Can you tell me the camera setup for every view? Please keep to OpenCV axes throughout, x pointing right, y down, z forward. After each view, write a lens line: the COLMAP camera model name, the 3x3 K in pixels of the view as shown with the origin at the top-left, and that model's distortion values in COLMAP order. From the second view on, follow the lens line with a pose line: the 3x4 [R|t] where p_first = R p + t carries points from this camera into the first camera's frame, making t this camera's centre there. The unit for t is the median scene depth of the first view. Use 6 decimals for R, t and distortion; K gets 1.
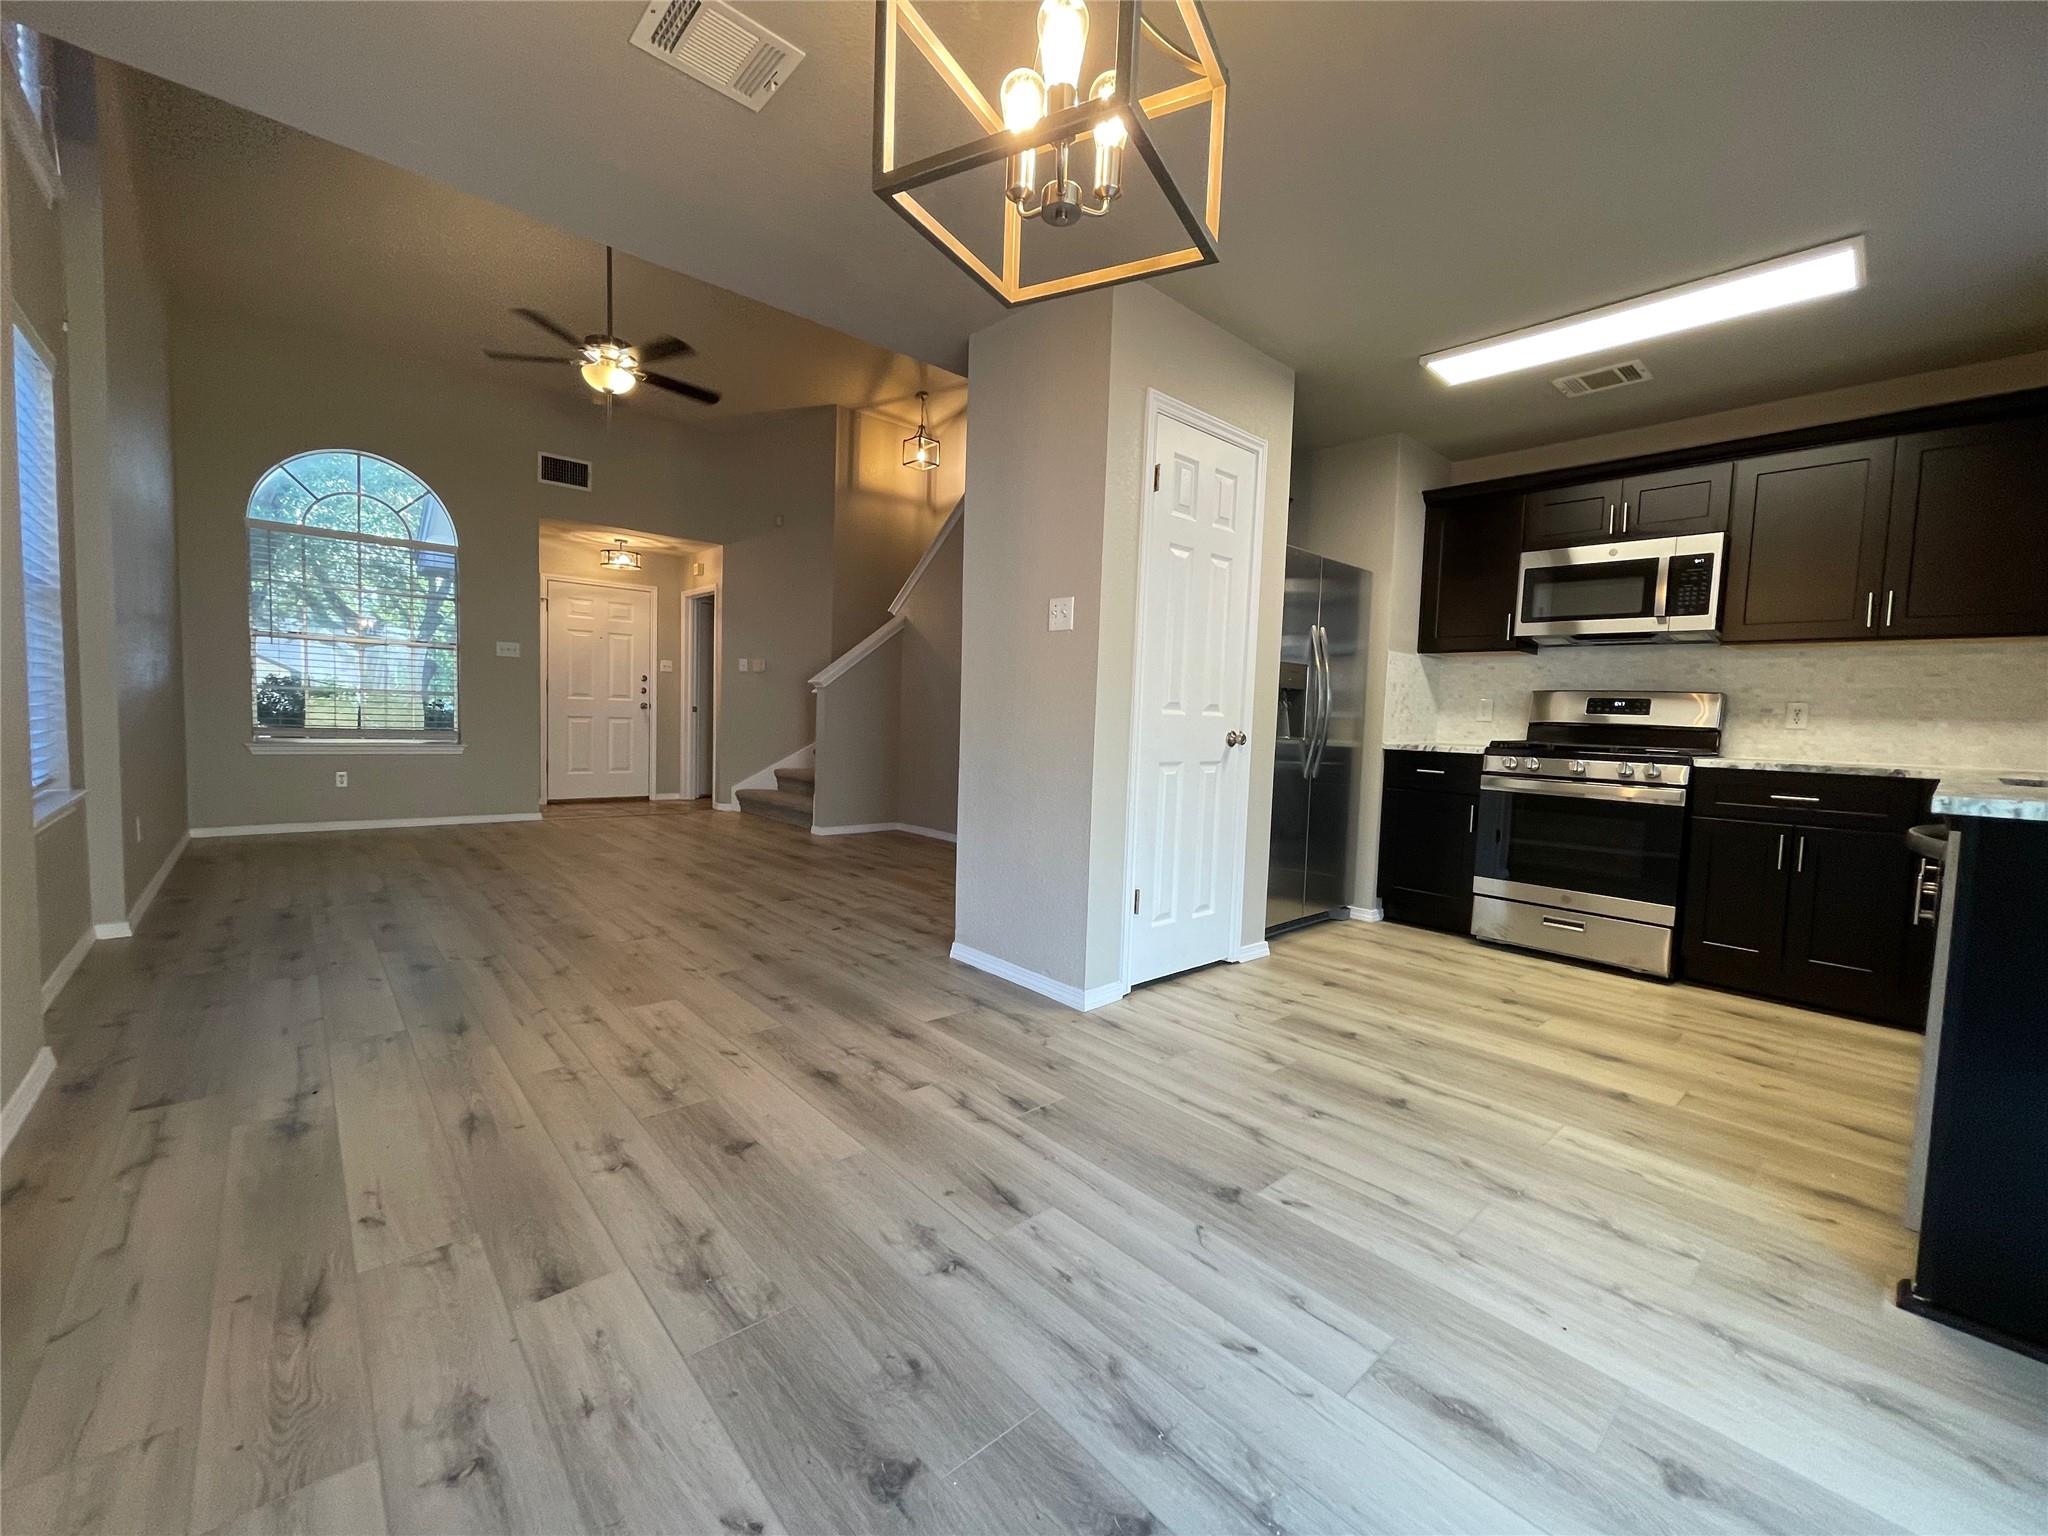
lens RADIAL K [[830.3, 0, 1022.3], [0, 830.3, 768.2], [0, 0, 1]] dist [-0.002516, 0.000834]
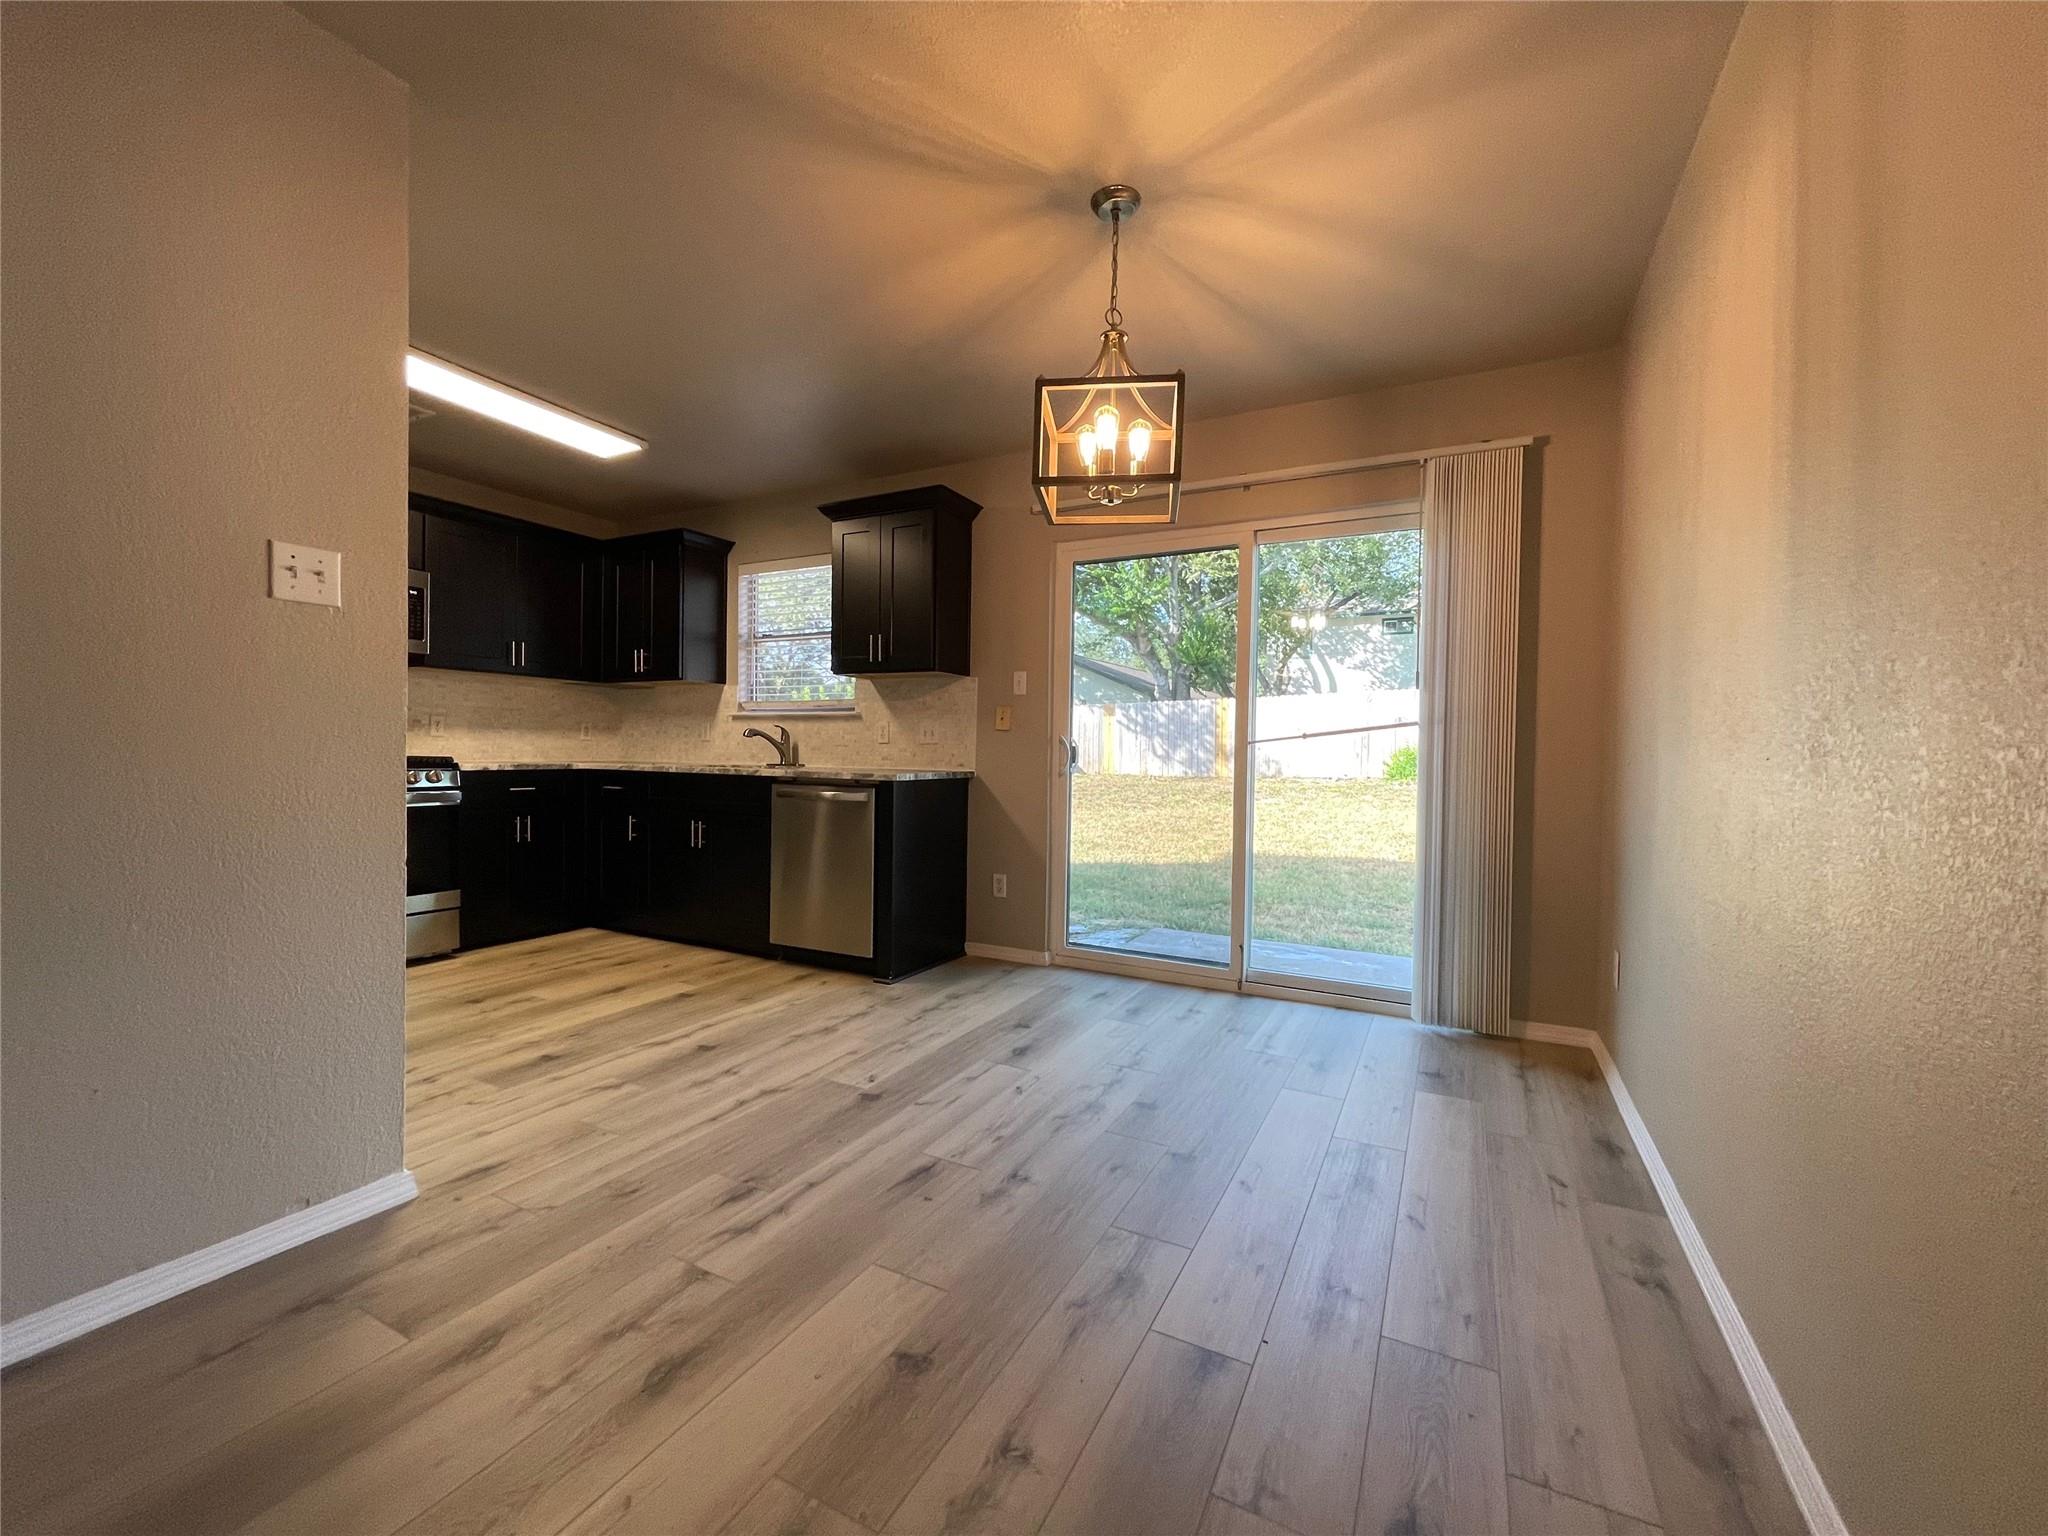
lens RADIAL K [[830.3, 0, 1011.6], [0, 830.3, 764.3], [0, 0, 1]] dist [-0.002516, 0.000834]
pose [[-0.337044, -0.054131, 0.939931, -0.605316], [0.033128, 0.997046, 0.069299, -0.069979], [-0.940906, 0.054495, -0.334255, 0.665156]]
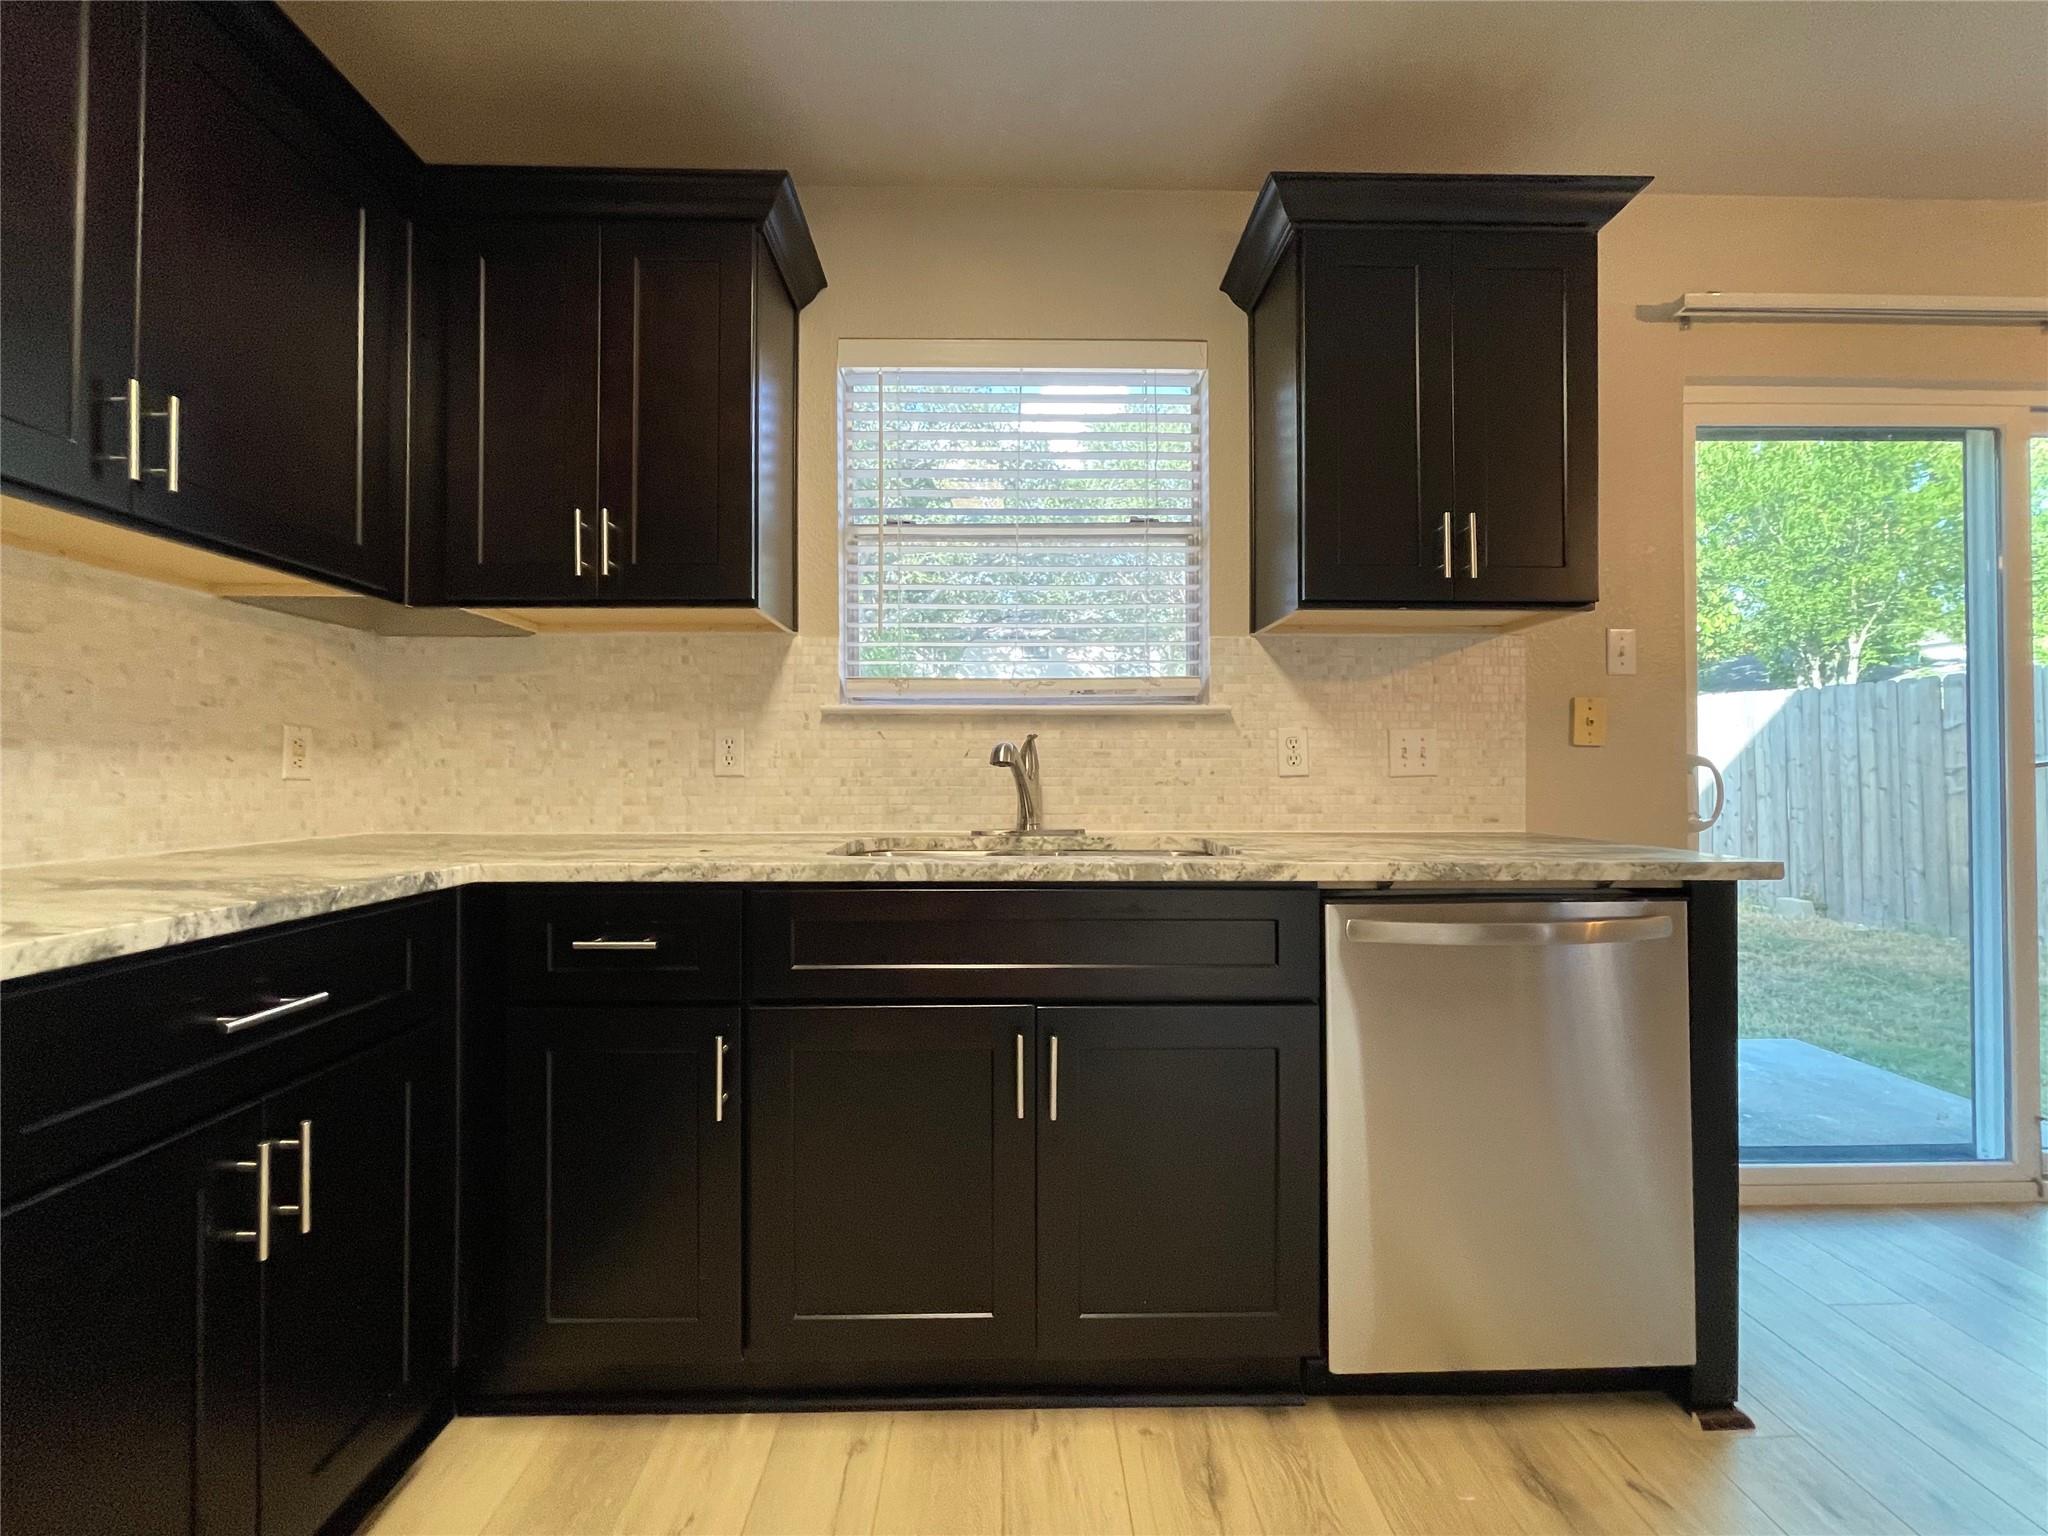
lens RADIAL K [[830.3, 0, 1014.6], [0, 830.3, 766.6], [0, 0, 1]] dist [-0.002516, 0.000834]
pose [[-0.754364, -0.027070, 0.655898, 0.504259], [0.017531, 0.997962, 0.061350, -0.065044], [-0.656223, 0.057778, -0.752352, 1.003377]]
